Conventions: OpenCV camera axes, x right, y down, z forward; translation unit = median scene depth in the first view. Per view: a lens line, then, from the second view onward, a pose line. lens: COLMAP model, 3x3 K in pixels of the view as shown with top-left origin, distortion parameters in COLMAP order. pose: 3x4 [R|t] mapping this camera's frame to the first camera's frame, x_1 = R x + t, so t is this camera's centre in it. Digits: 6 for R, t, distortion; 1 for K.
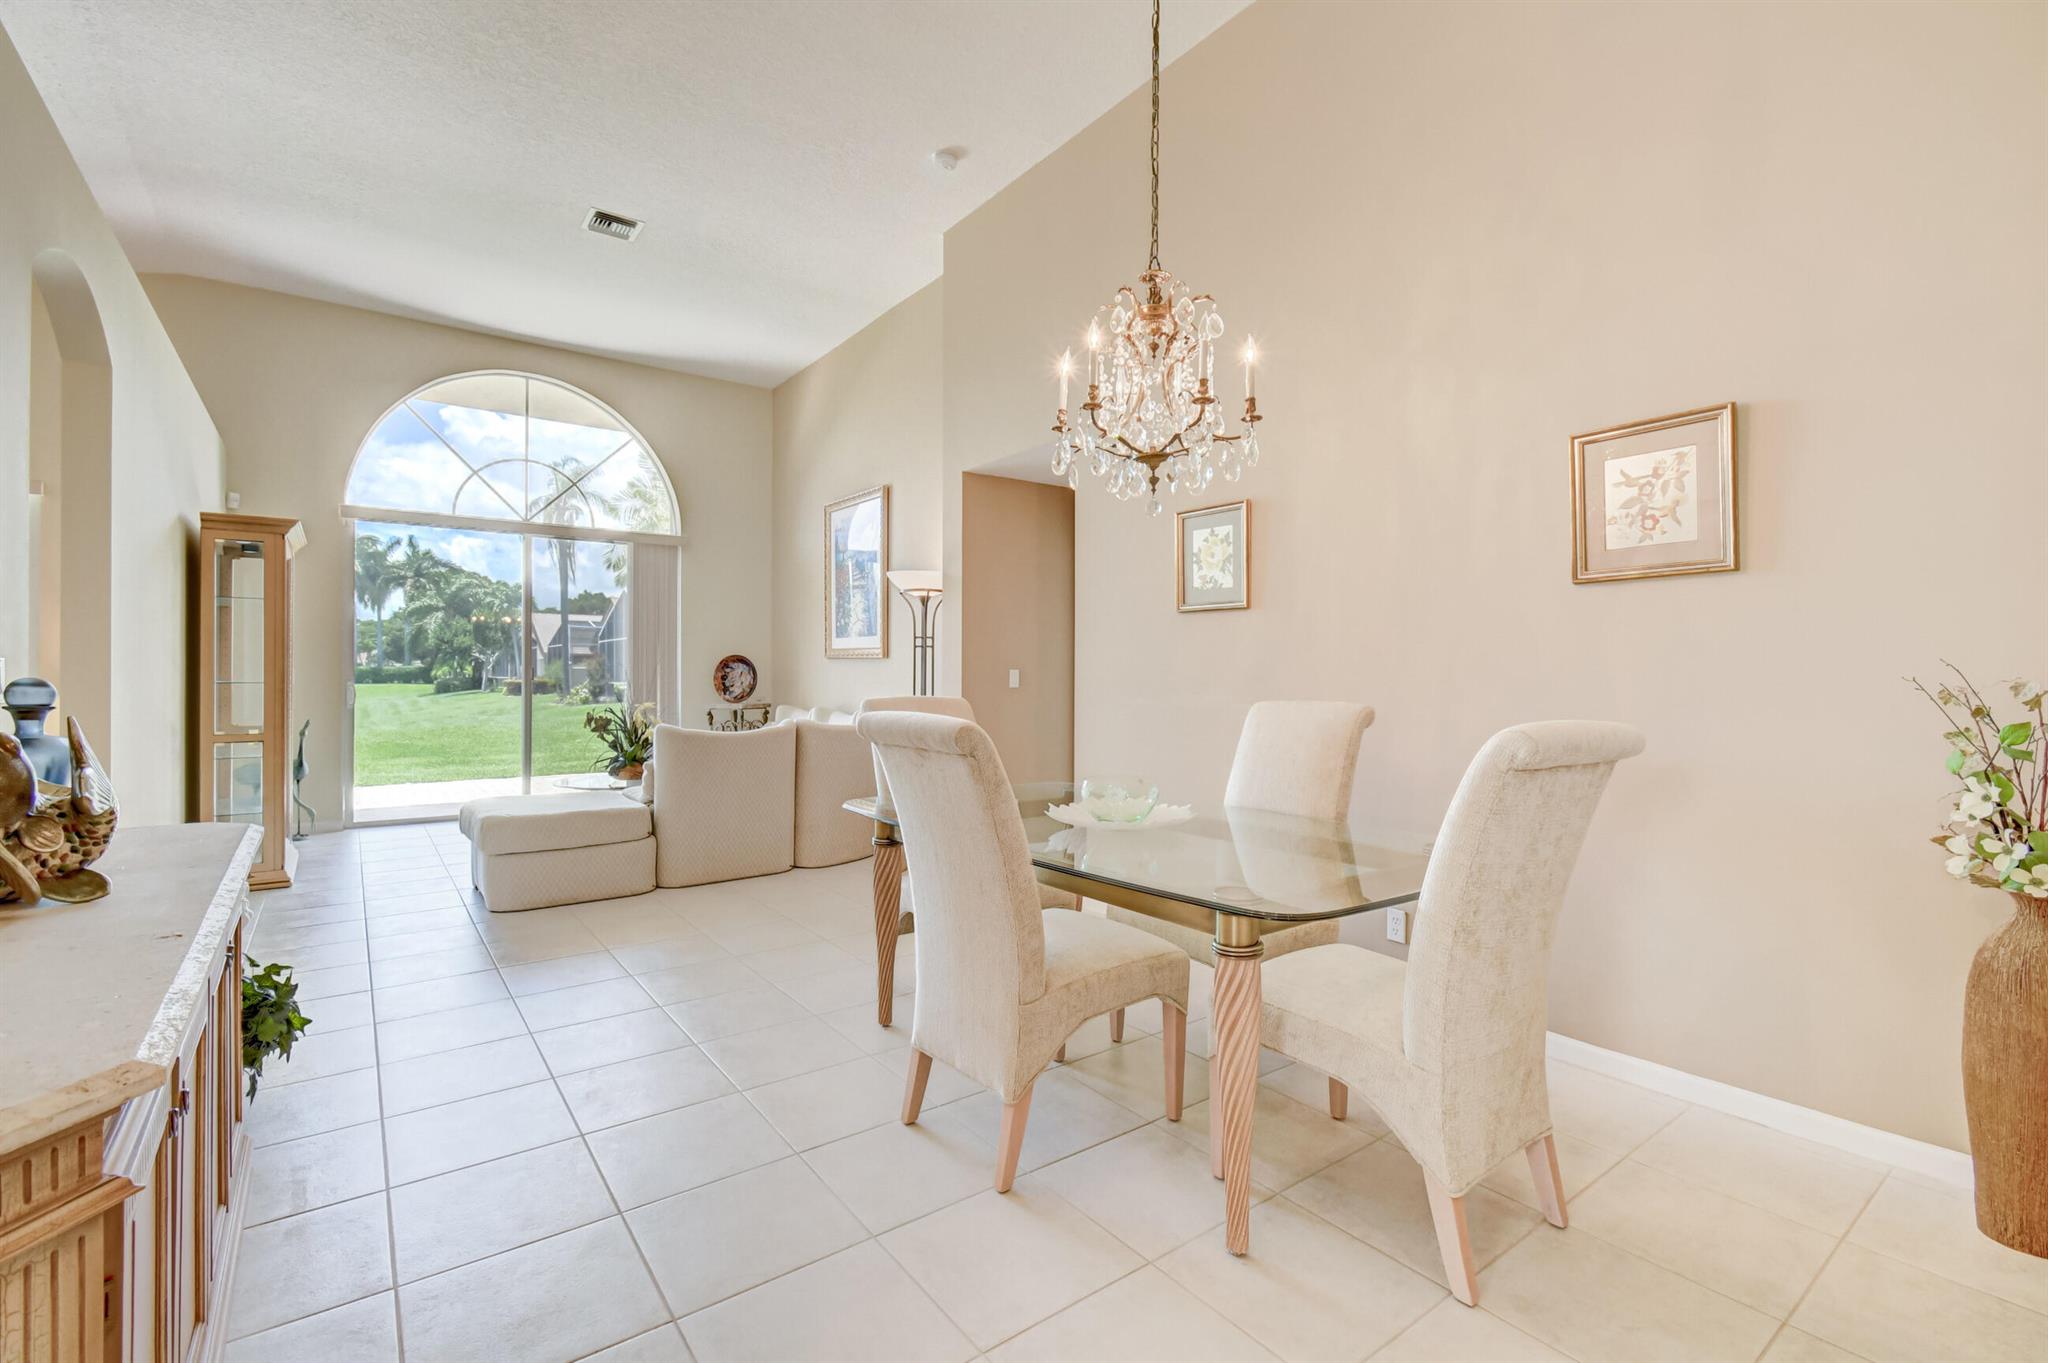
lens RADIAL K [[907.6, 0, 1031.3], [0, 907.6, 676.1], [0, 0, 1]] dist [0.004764, -0.002528]
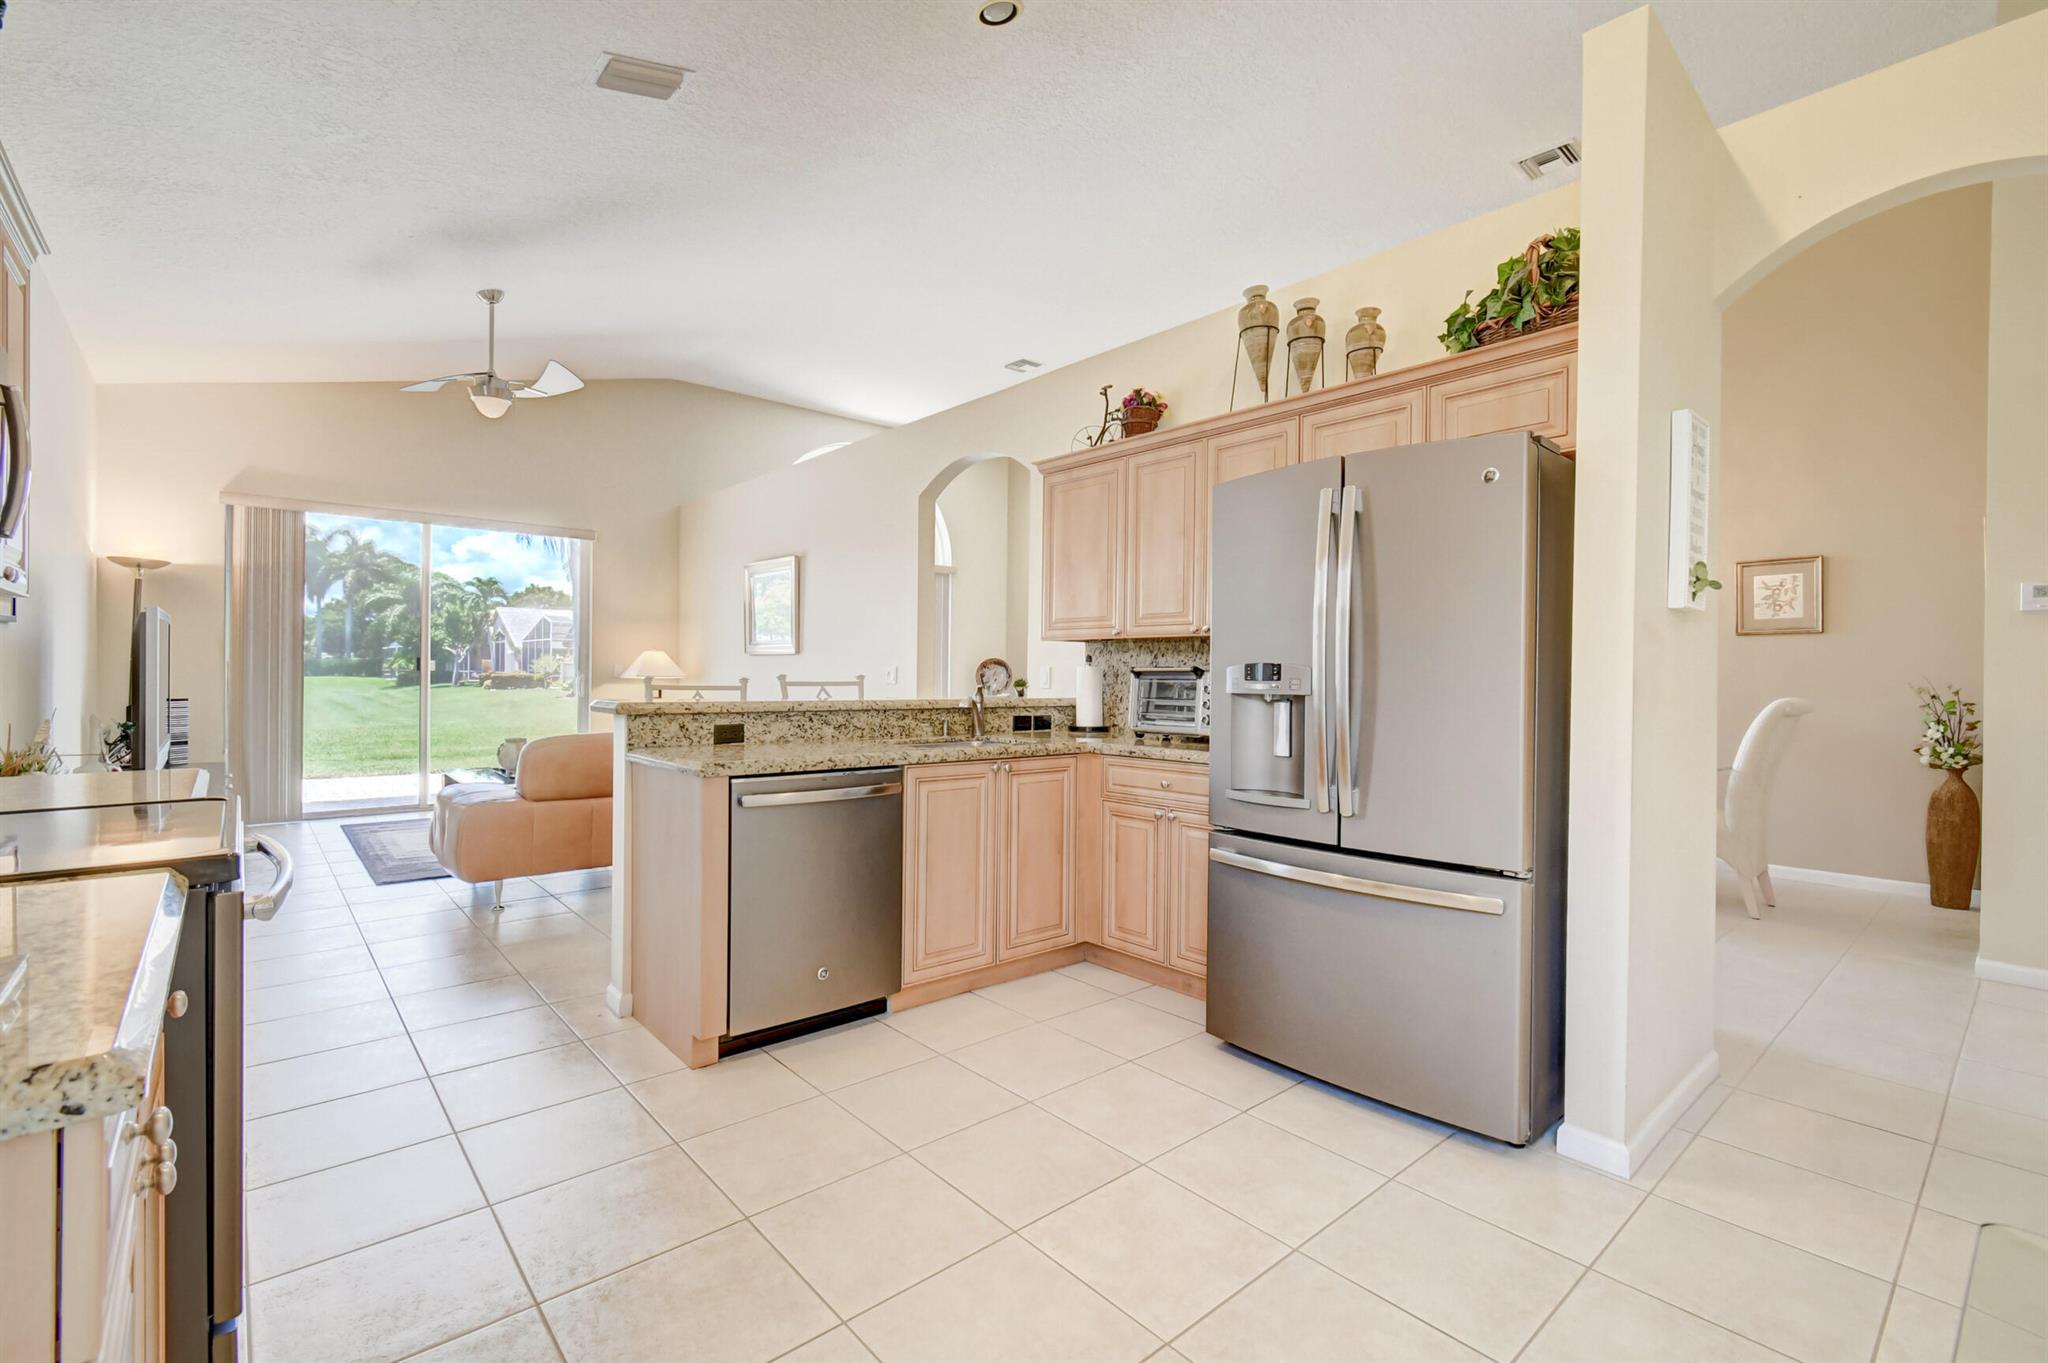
lens RADIAL K [[907.6, 0, 1010.9], [0, 907.6, 676.3], [0, 0, 1]] dist [0.004764, -0.002528]
pose [[0.998518, 0.010435, 0.053408, -0.411862], [-0.010484, 0.999945, 0.000621, 0.002132], [-0.053399, -0.001180, 0.998573, -0.344121]]
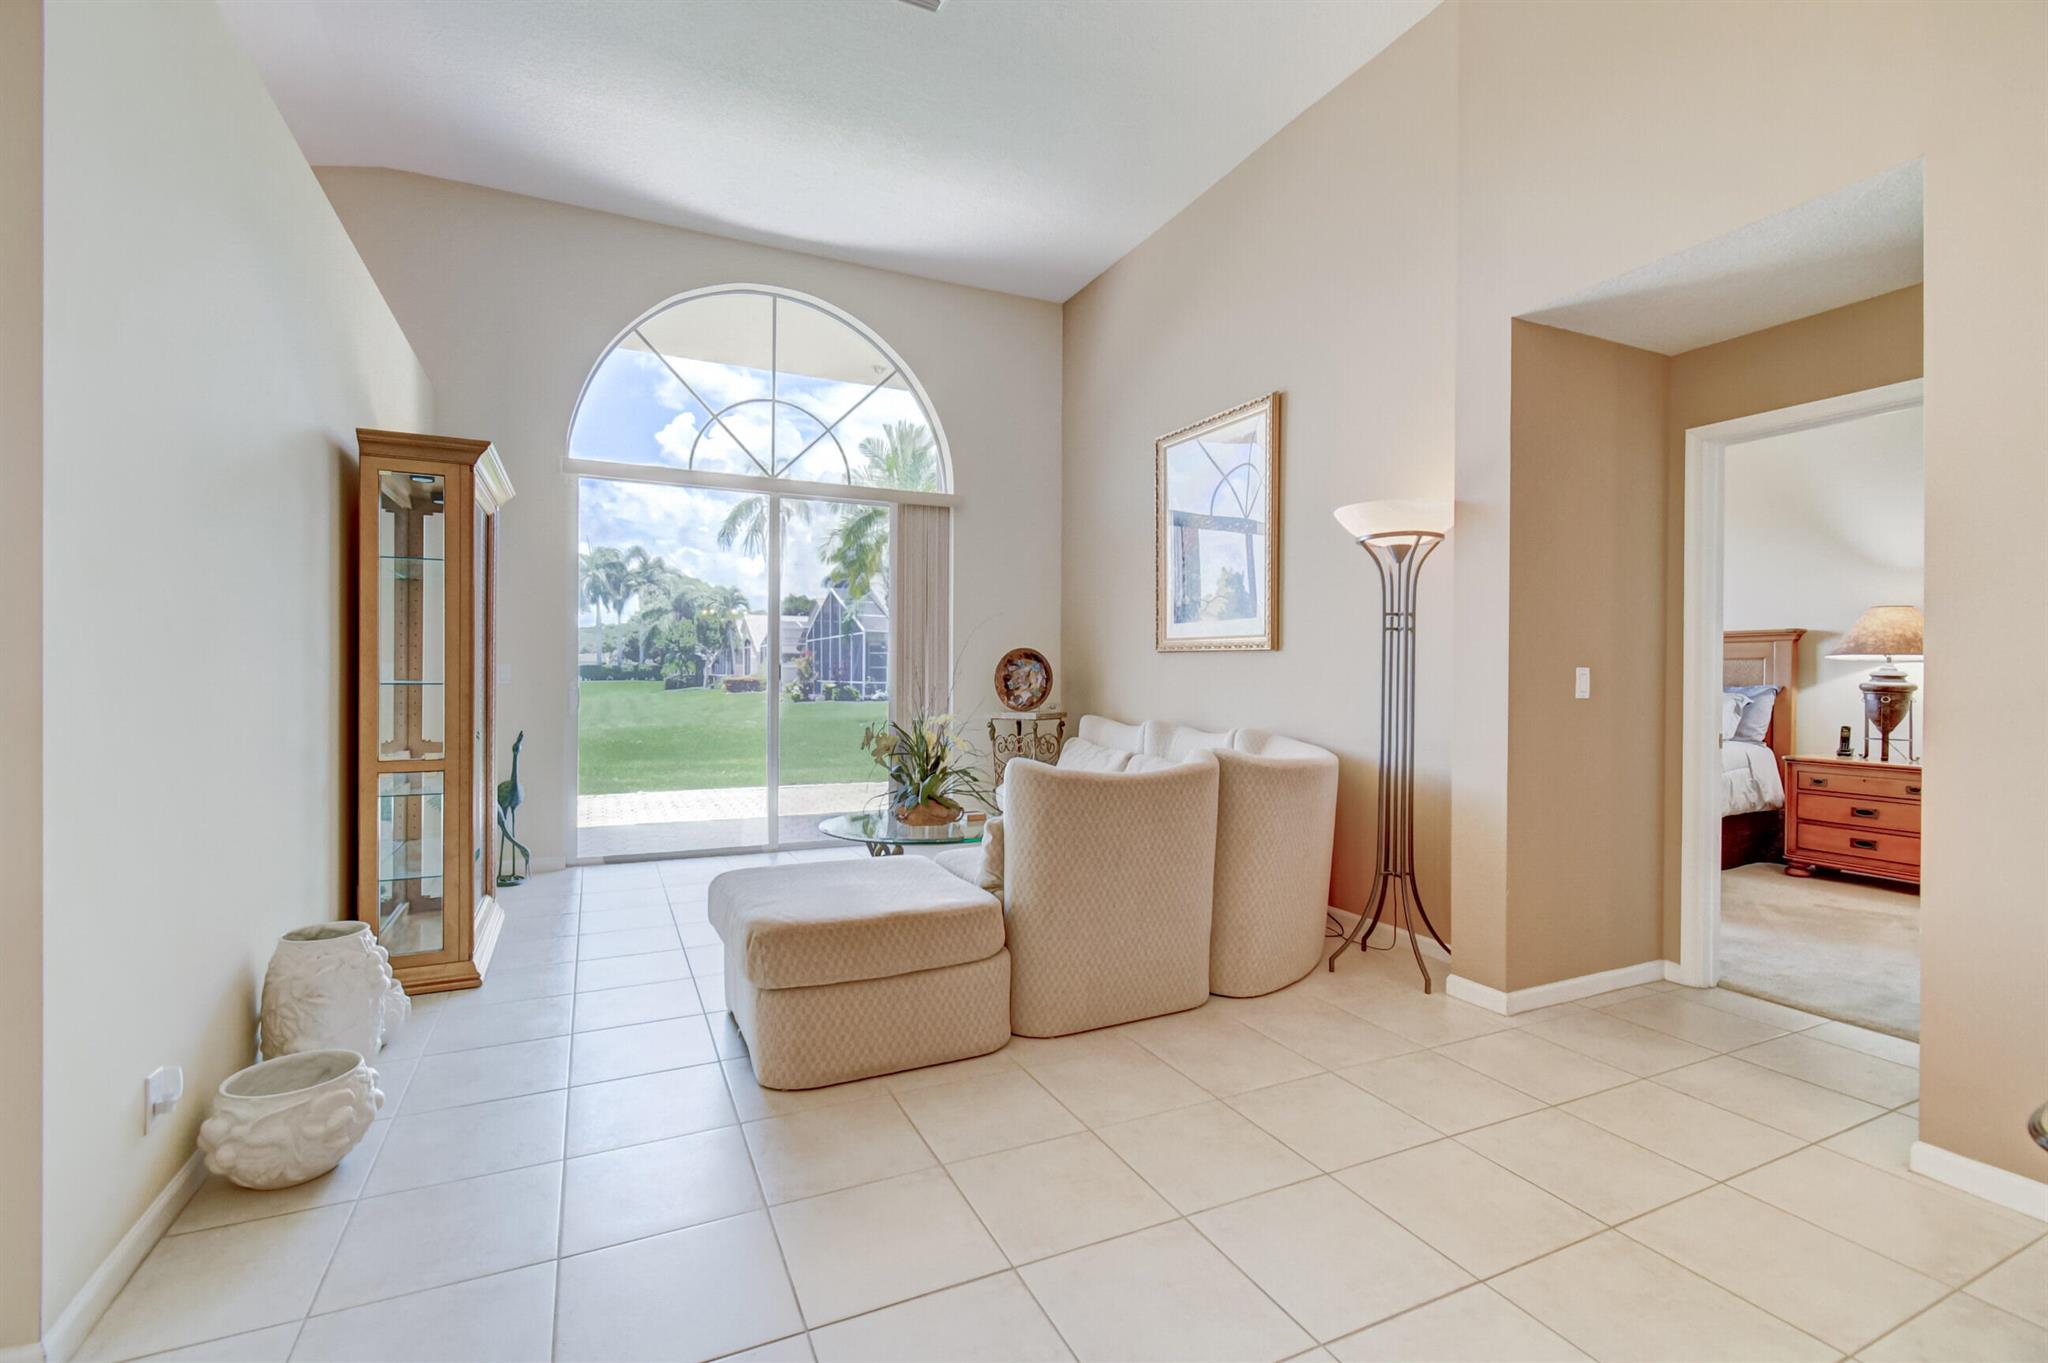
lens RADIAL K [[907.6, 0, 1023.4], [0, 907.6, 678.6], [0, 0, 1]] dist [0.004764, -0.002528]
pose [[0.979311, 0.004206, -0.202315, -0.190668], [-0.003497, 0.999986, 0.003860, -0.000929], [0.202329, -0.003073, 0.979313, 0.282632]]
